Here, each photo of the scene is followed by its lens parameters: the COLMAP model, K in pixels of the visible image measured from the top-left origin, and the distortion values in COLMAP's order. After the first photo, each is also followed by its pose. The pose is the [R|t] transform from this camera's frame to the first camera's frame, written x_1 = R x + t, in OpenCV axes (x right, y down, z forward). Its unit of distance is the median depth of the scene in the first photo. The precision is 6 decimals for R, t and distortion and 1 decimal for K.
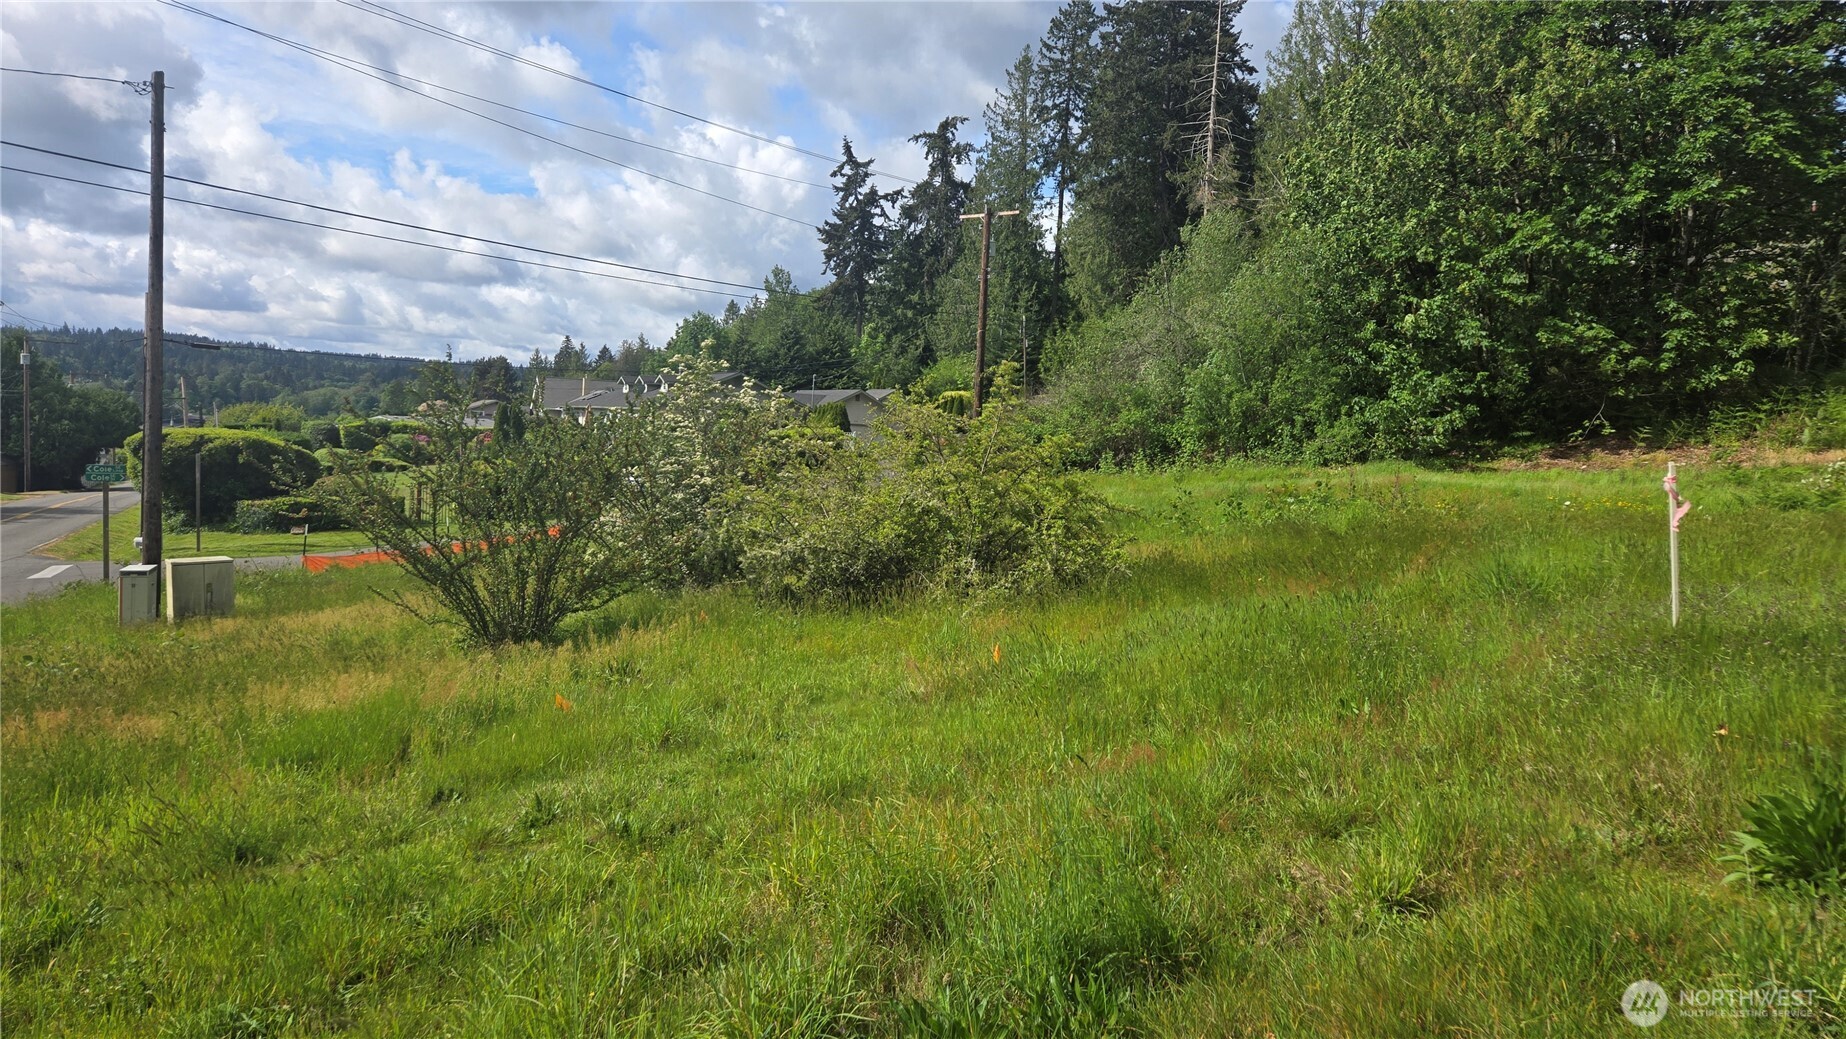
lens RADIAL K [[1228.5, 0, 916.0], [0, 1228.5, 525.5], [0, 0, 1]] dist [0.083787, -0.057398]
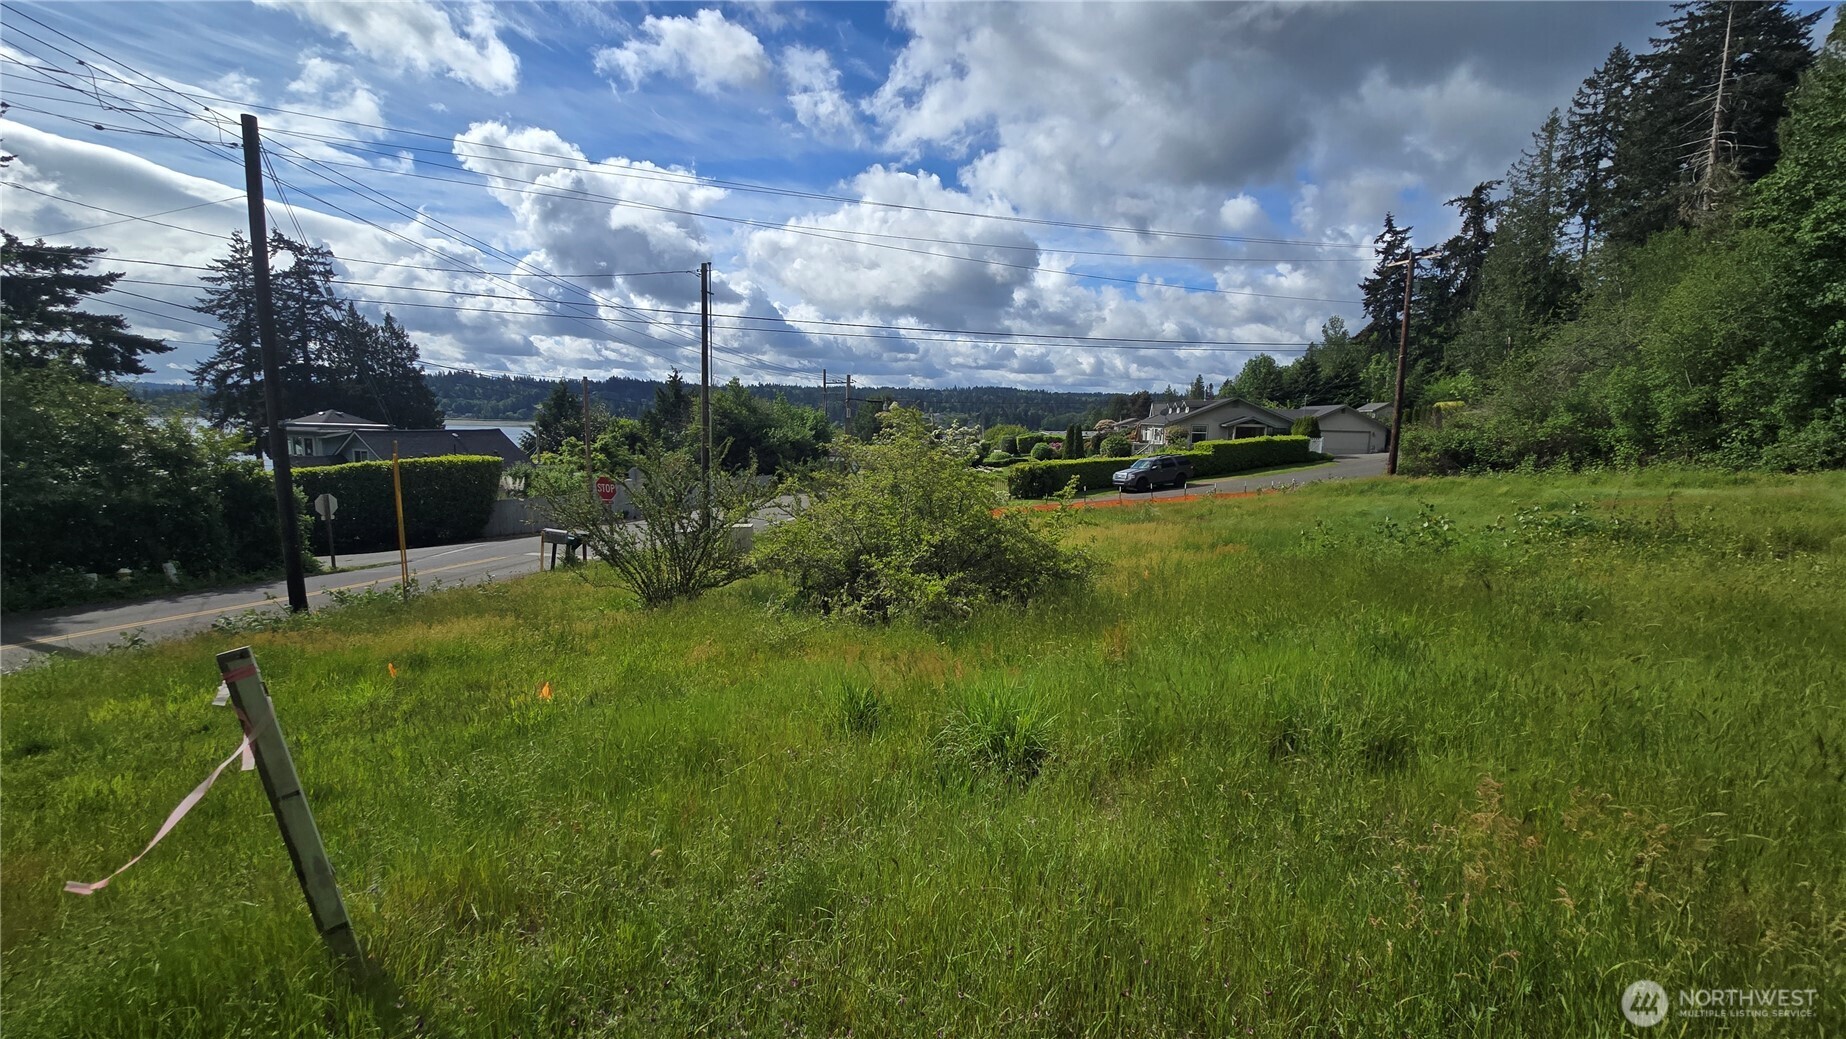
lens RADIAL K [[755.7, 0, 934.8], [0, 755.7, 510.5], [0, 0, 1]] dist [0.006035, -0.002642]
pose [[0.803332, 0.041600, -0.594077, 0.091819], [-0.027840, 0.999090, 0.032315, -0.011504], [0.594881, -0.009421, 0.803759, 0.087226]]
